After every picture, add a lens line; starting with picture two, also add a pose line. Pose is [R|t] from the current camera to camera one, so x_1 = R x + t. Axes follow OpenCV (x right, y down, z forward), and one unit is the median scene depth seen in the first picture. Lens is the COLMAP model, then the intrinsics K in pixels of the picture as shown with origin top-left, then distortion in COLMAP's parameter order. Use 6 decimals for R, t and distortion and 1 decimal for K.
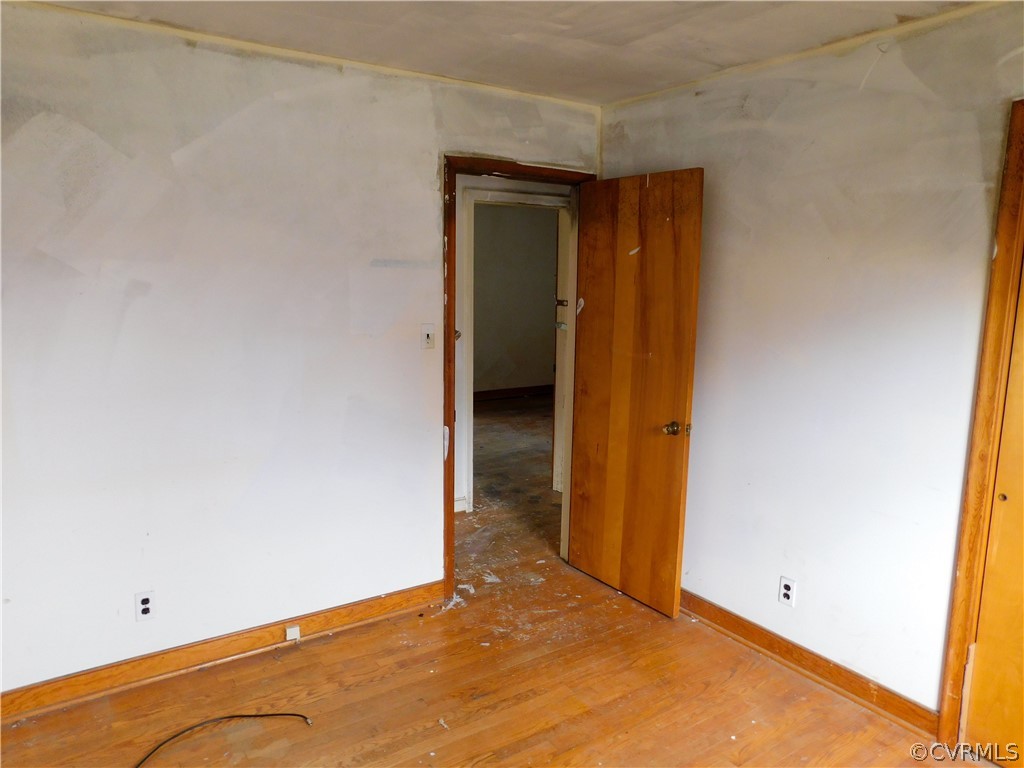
lens RADIAL K [[710.0, 0, 504.5], [0, 710.0, 385.4], [0, 0, 1]] dist [-0.077918, 0.067130]
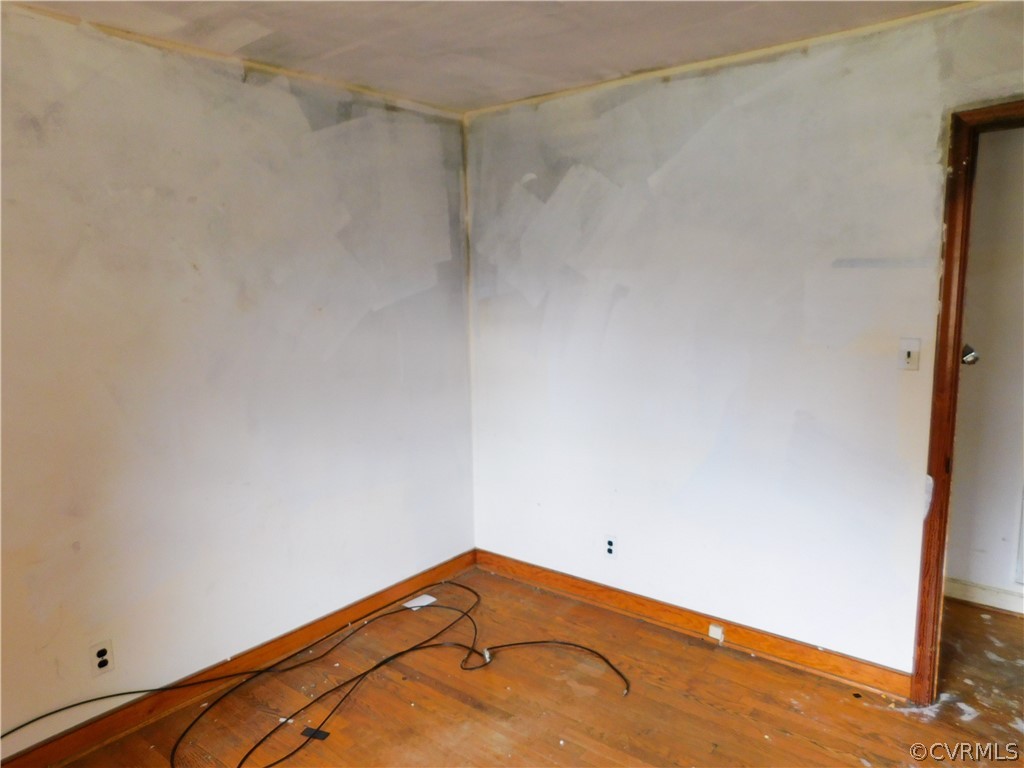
lens RADIAL K [[710.0, 0, 504.5], [0, 710.0, 385.4], [0, 0, 1]] dist [-0.077918, 0.067130]
pose [[0.282397, 0.122445, -0.951451, 0.572665], [-0.127084, 0.987854, 0.089410, -0.054823], [0.950843, 0.095665, 0.294528, 0.407118]]
